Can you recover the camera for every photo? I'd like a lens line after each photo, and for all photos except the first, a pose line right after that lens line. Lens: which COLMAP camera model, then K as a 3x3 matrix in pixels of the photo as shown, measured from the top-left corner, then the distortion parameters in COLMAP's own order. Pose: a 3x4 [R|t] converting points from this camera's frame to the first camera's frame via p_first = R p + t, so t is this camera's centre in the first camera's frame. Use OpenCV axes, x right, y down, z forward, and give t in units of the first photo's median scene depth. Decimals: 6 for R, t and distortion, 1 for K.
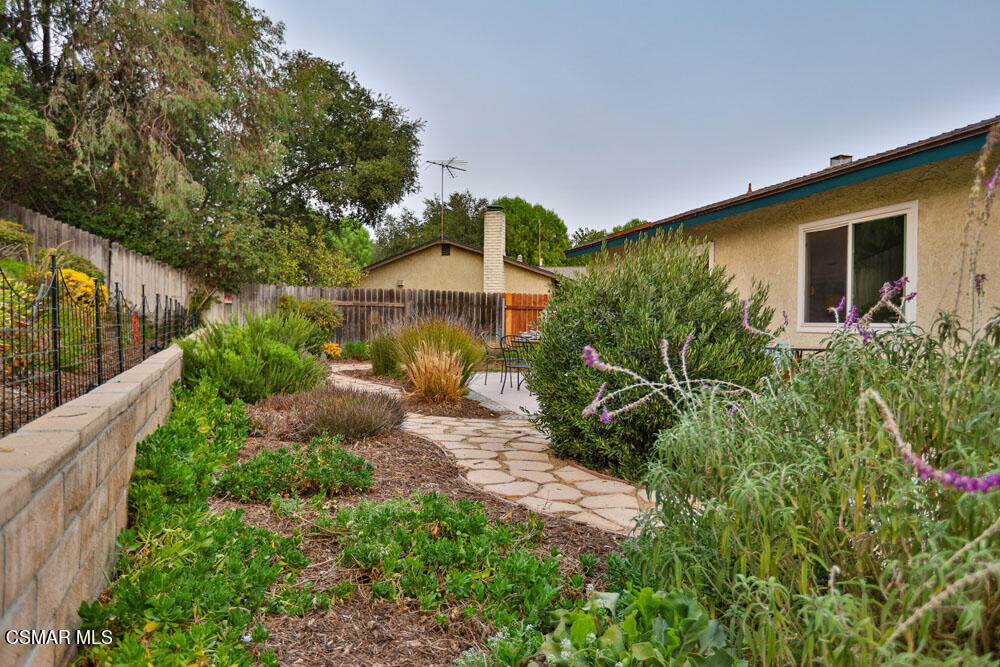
lens RADIAL K [[670.4, 0, 500.0], [0, 670.4, 333.5], [0, 0, 1]] dist [-0.001323, 0.000849]
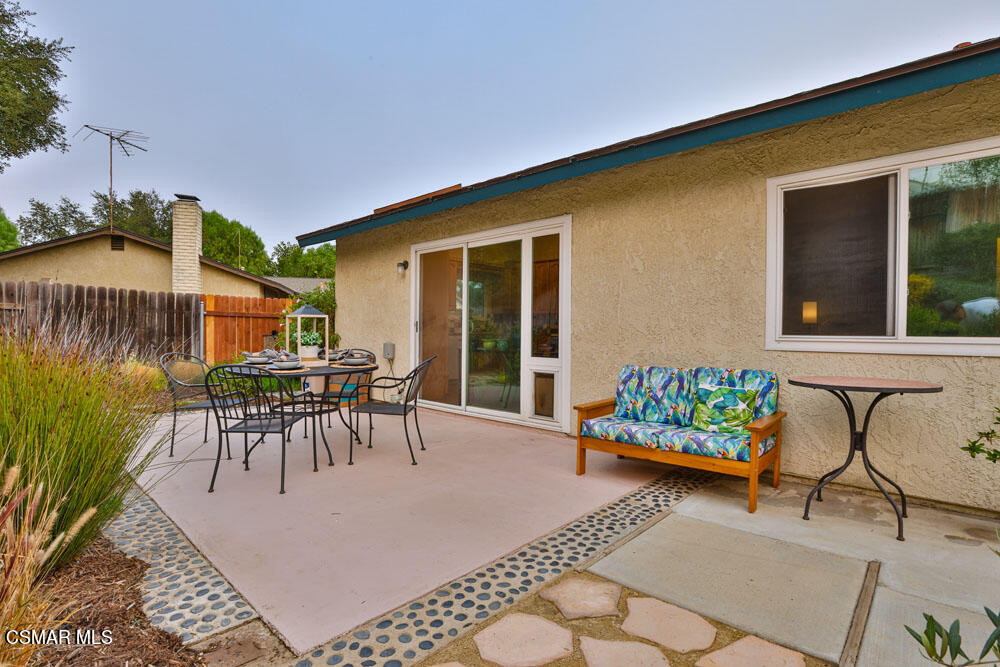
lens RADIAL K [[480.4, 0, 499.5], [0, 480.4, 339.7], [0, 0, 1]] dist [-0.041902, 0.011851]
pose [[0.839644, -0.012085, 0.543002, -0.003164], [0.011170, 0.999925, 0.004981, -0.007845], [-0.543022, 0.001883, 0.839716, 0.357150]]
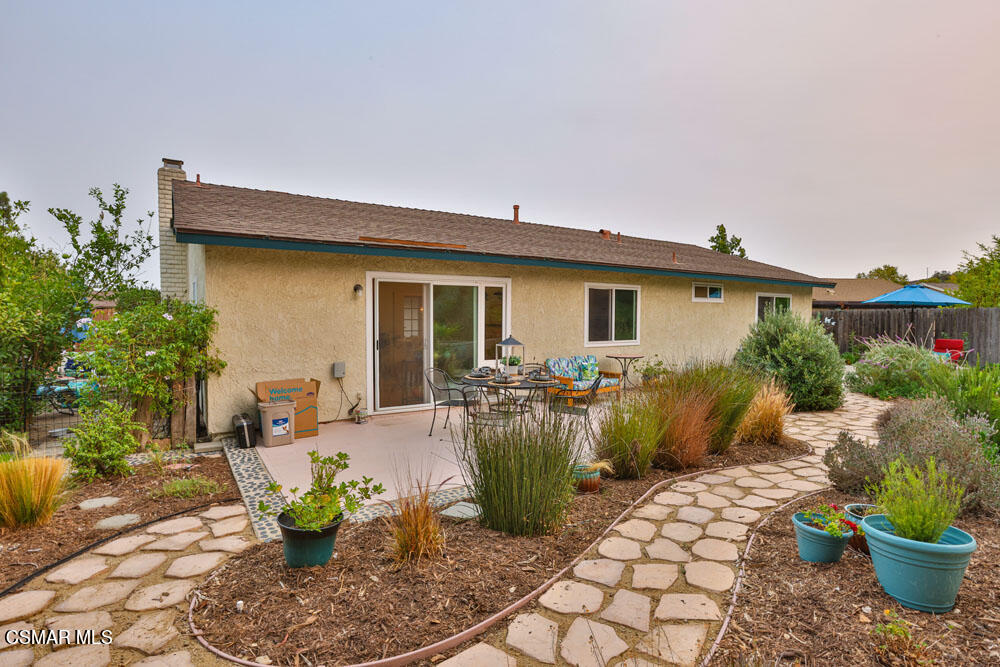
lens RADIAL K [[503.1, 0, 499.2], [0, 503.1, 341.0], [0, 0, 1]] dist [-0.053978, 0.023351]
pose [[-0.319921, -0.068997, 0.944928, -0.309175], [0.009574, 0.997058, 0.076045, -0.053530], [-0.947396, 0.033375, -0.318320, 0.746526]]
